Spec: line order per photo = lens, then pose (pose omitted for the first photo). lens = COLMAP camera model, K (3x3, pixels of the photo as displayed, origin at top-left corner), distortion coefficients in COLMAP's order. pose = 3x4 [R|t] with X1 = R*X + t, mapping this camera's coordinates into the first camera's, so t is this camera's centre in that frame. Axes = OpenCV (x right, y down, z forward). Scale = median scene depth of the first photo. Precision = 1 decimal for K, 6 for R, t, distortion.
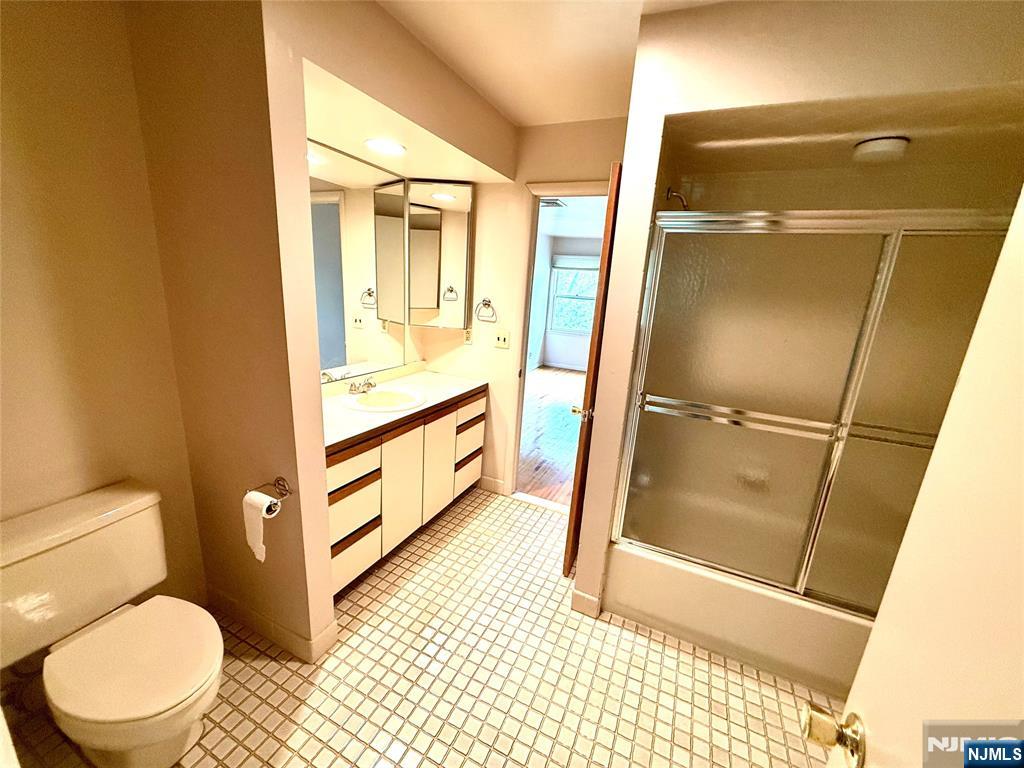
lens RADIAL K [[407.7, 0, 509.7], [0, 407.7, 384.6], [0, 0, 1]] dist [-0.001091, 0.000192]
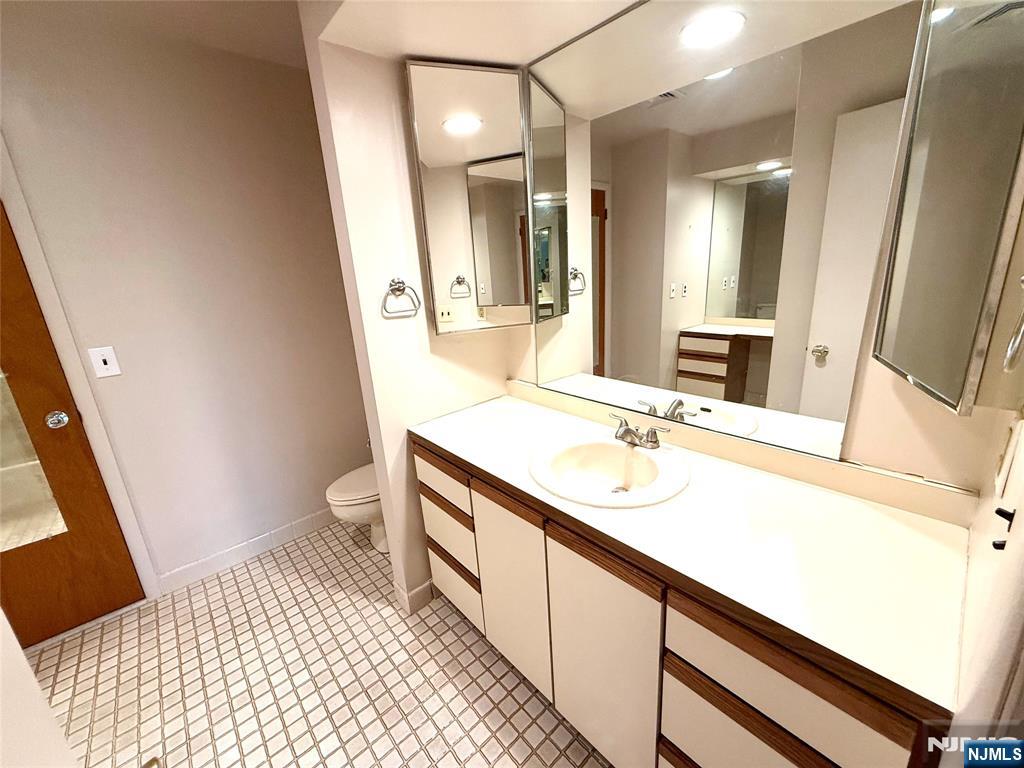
lens RADIAL K [[407.7, 0, 510.4], [0, 407.7, 383.1], [0, 0, 1]] dist [-0.001091, 0.000192]
pose [[-0.401084, 0.210122, -0.891617, 0.231497], [-0.187325, 0.933954, 0.304366, -0.237897], [0.896683, 0.289098, -0.335234, 1.226014]]
